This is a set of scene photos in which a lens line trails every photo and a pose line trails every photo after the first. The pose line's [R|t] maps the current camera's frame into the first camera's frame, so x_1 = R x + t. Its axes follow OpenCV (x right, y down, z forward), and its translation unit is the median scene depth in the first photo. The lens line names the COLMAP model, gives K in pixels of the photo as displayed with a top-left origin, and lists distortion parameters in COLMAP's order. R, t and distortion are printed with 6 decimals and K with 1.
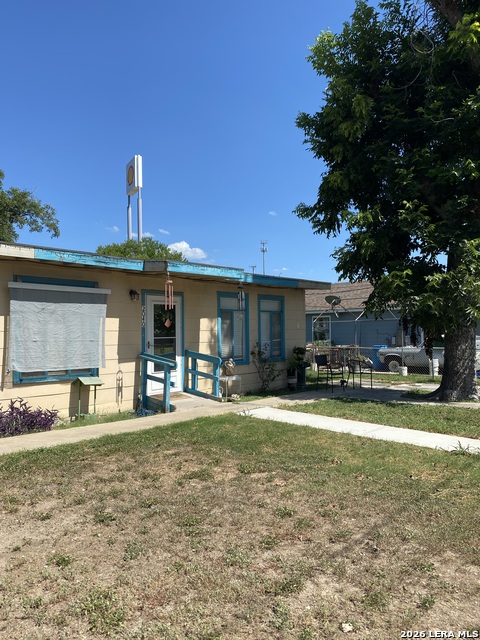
lens RADIAL K [[483.9, 0, 238.3], [0, 483.9, 321.5], [0, 0, 1]] dist [0.038474, -0.059279]
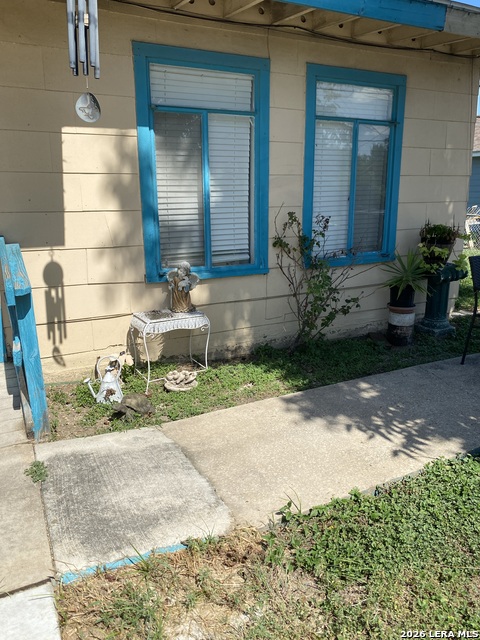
lens RADIAL K [[483.9, 0, 238.3], [0, 483.9, 321.5], [0, 0, 1]] dist [0.038474, -0.059279]
pose [[0.930730, 0.092829, -0.353729, 0.155218], [0.007886, 0.961929, 0.273187, 0.026974], [0.365621, -0.257053, 0.894564, 0.758943]]
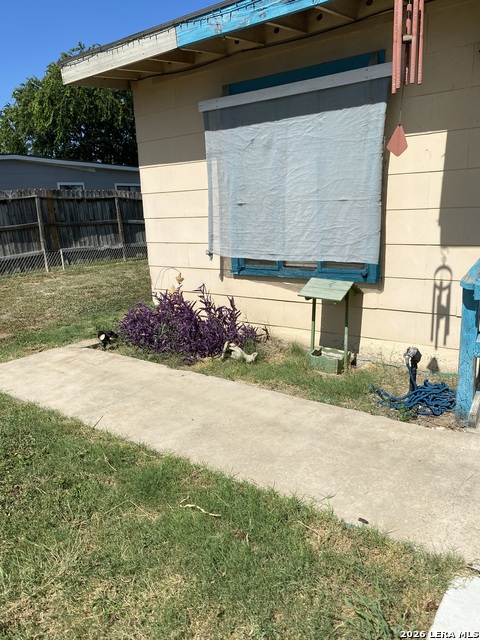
lens RADIAL K [[485.6, 0, 239.4], [0, 485.6, 314.3], [0, 0, 1]] dist [0.039715, -0.056225]
pose [[0.085595, 0.226046, -0.970349, 0.122304], [0.070138, 0.970140, 0.232184, 0.024687], [0.993858, -0.087932, 0.067185, 0.710447]]
